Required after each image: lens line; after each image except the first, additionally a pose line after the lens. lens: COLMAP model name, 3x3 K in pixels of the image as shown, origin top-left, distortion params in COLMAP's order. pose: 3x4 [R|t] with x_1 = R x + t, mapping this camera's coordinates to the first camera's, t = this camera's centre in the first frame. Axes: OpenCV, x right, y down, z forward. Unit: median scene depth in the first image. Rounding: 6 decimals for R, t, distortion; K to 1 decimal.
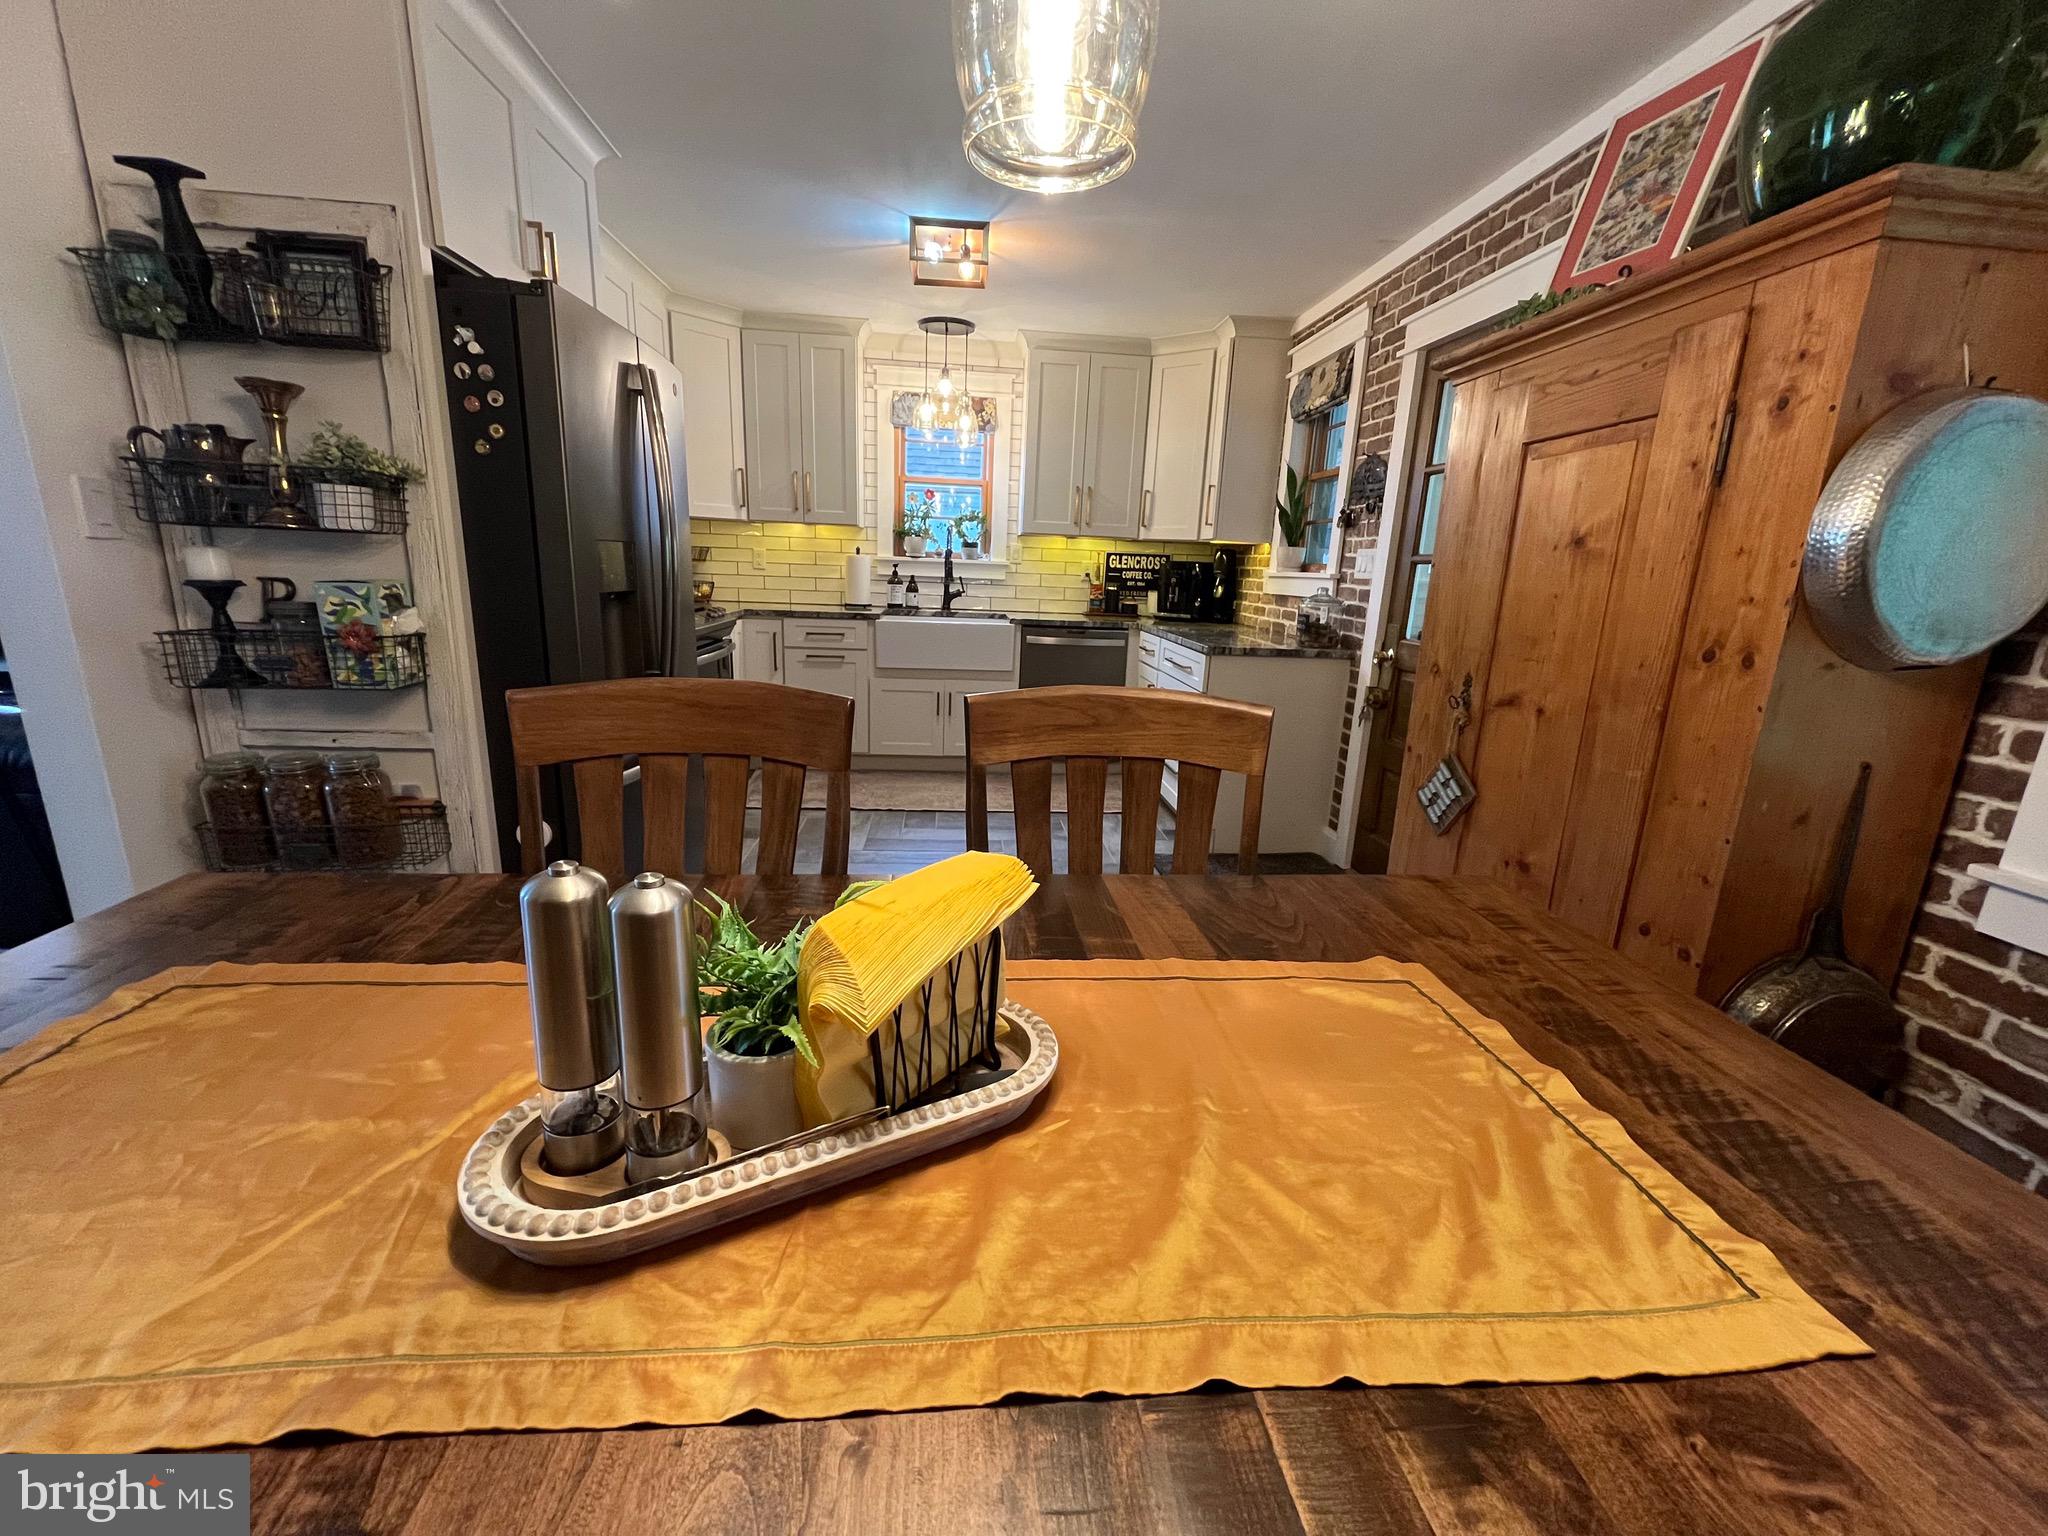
lens RADIAL K [[829.9, 0, 1024.0], [0, 829.9, 768.0], [0, 0, 1]] dist [-0.000760, -0.000301]
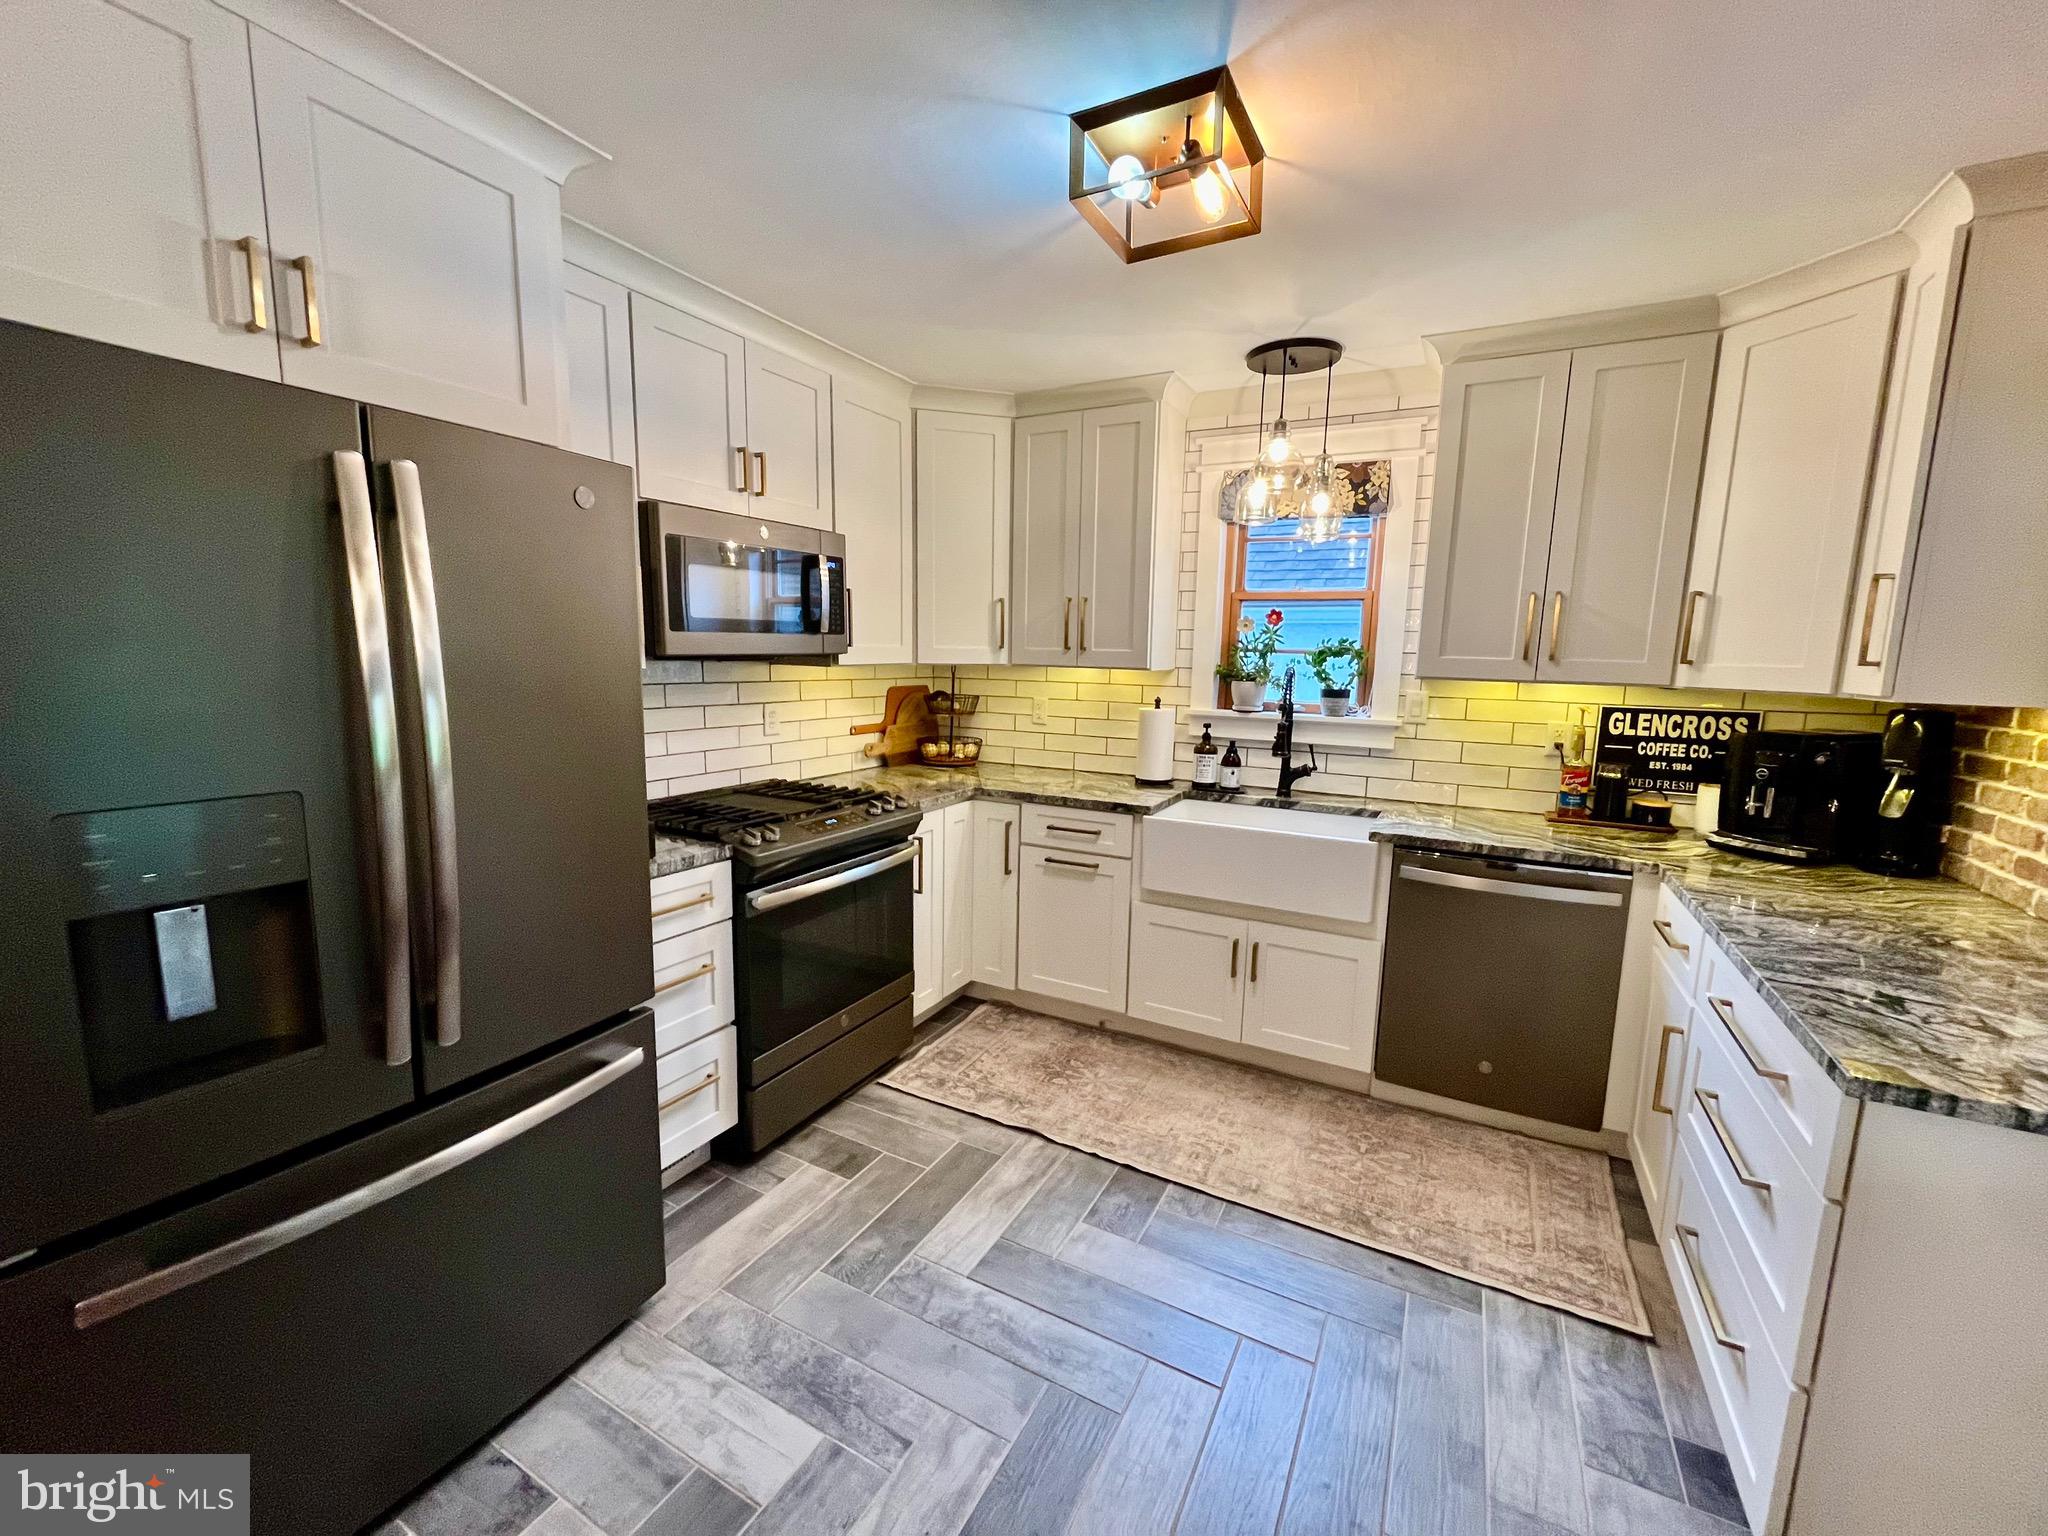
lens RADIAL K [[831.5, 0, 1024.0], [0, 831.5, 768.0], [0, 0, 1]] dist [-0.000469, -0.000172]
pose [[0.838860, 0.053599, -0.541702, 0.098516], [-0.119715, 0.988942, -0.087534, -0.161335], [0.531020, 0.138279, 0.836000, 0.447608]]
